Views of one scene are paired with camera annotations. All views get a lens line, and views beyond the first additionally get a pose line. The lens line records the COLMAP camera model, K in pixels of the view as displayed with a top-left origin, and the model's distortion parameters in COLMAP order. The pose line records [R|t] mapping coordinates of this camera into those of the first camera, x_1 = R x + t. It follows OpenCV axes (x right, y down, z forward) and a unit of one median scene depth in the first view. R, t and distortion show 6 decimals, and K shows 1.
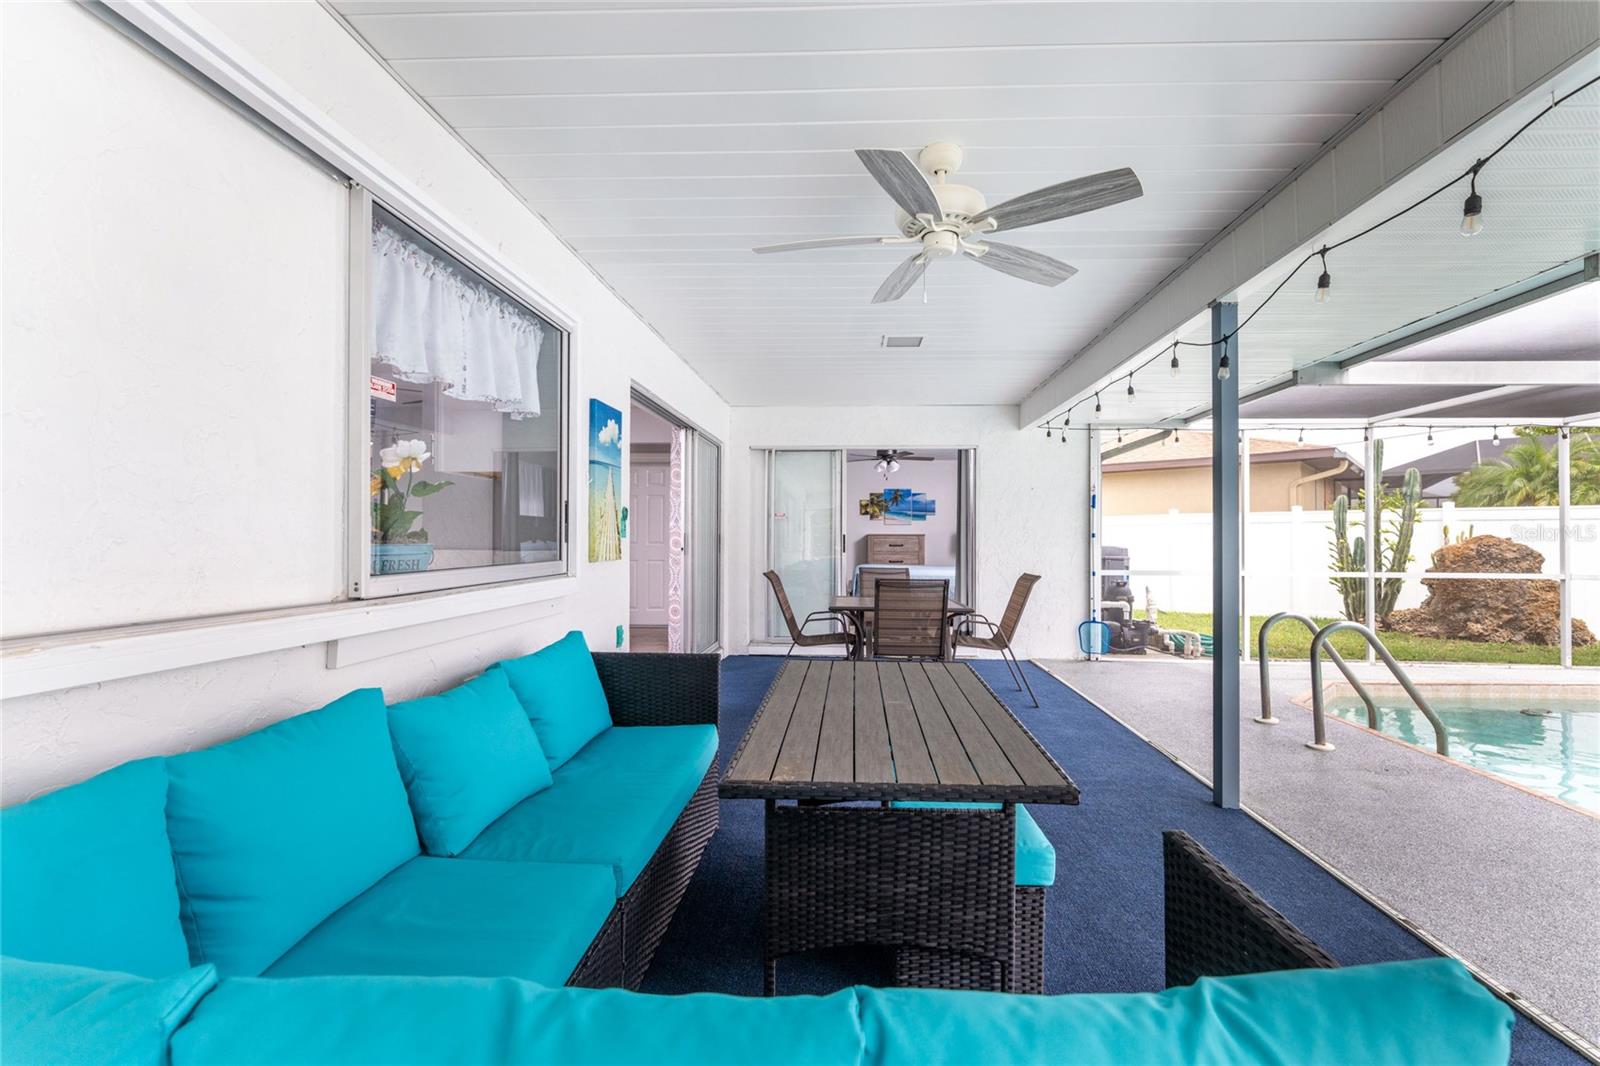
lens RADIAL K [[676.0, 0, 863.2], [0, 676.0, 529.8], [0, 0, 1]] dist [0.000704, -0.000096]
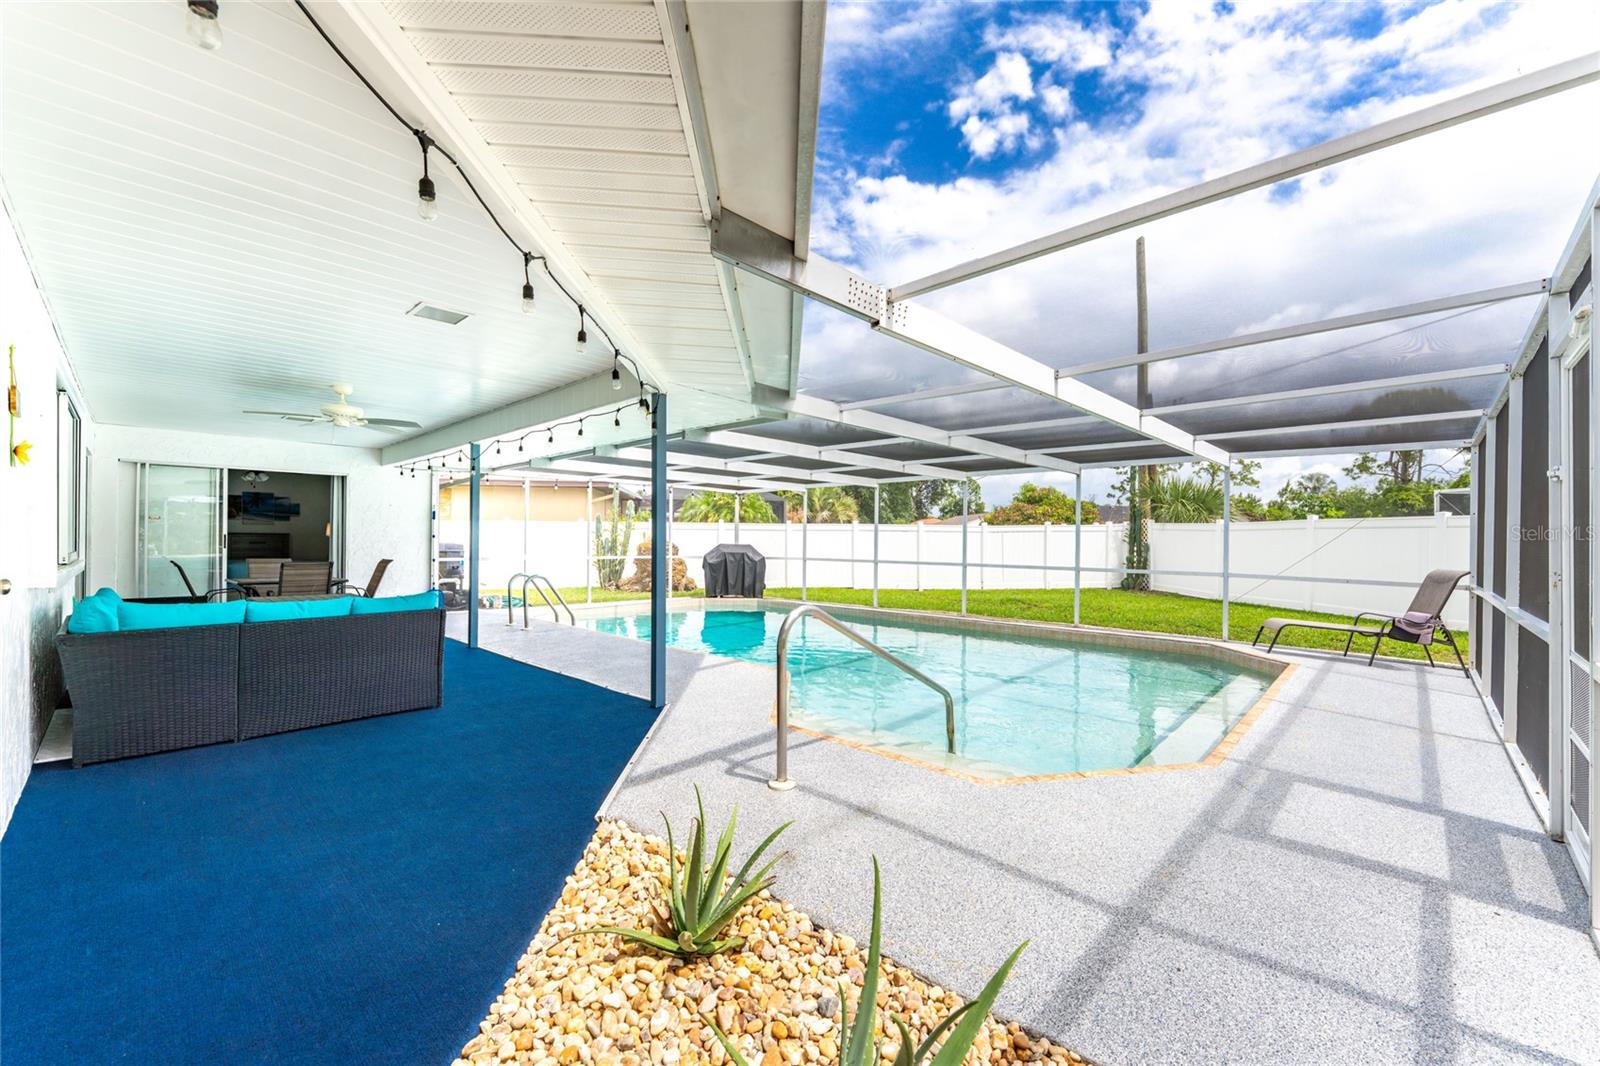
lens RADIAL K [[641.8, 0, 788.8], [0, 641.8, 533.3], [0, 0, 1]] dist [-0.000302, -0.000108]
pose [[0.706600, 0.009720, 0.707547, -0.197194], [-0.015280, 0.999882, 0.001523, -0.019231], [-0.707449, -0.011887, 0.706665, -0.936625]]
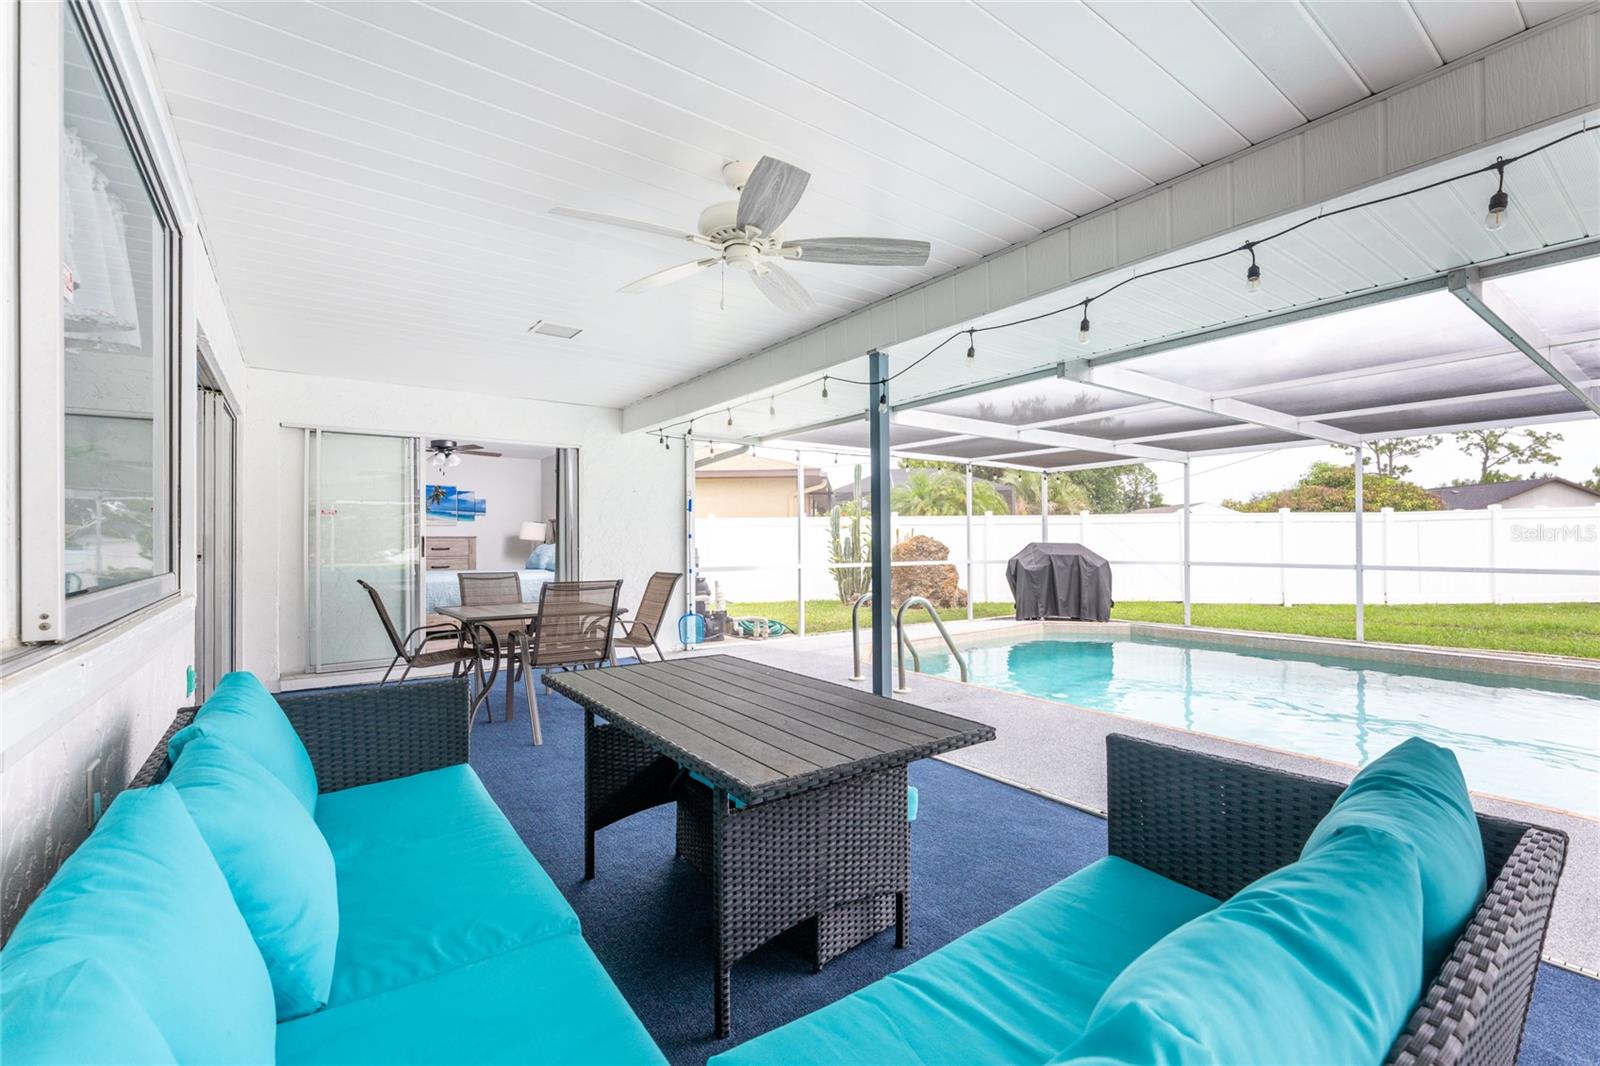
lens RADIAL K [[650.6, 0, 800.0], [0, 650.6, 533.0], [0, 0, 1]] dist [0.001350, -0.000211]
pose [[0.798215, 0.000096, 0.602373, -0.211859], [-0.000768, 0.999999, 0.000858, 0.003342], [-0.602372, -0.001147, 0.798215, 0.067830]]
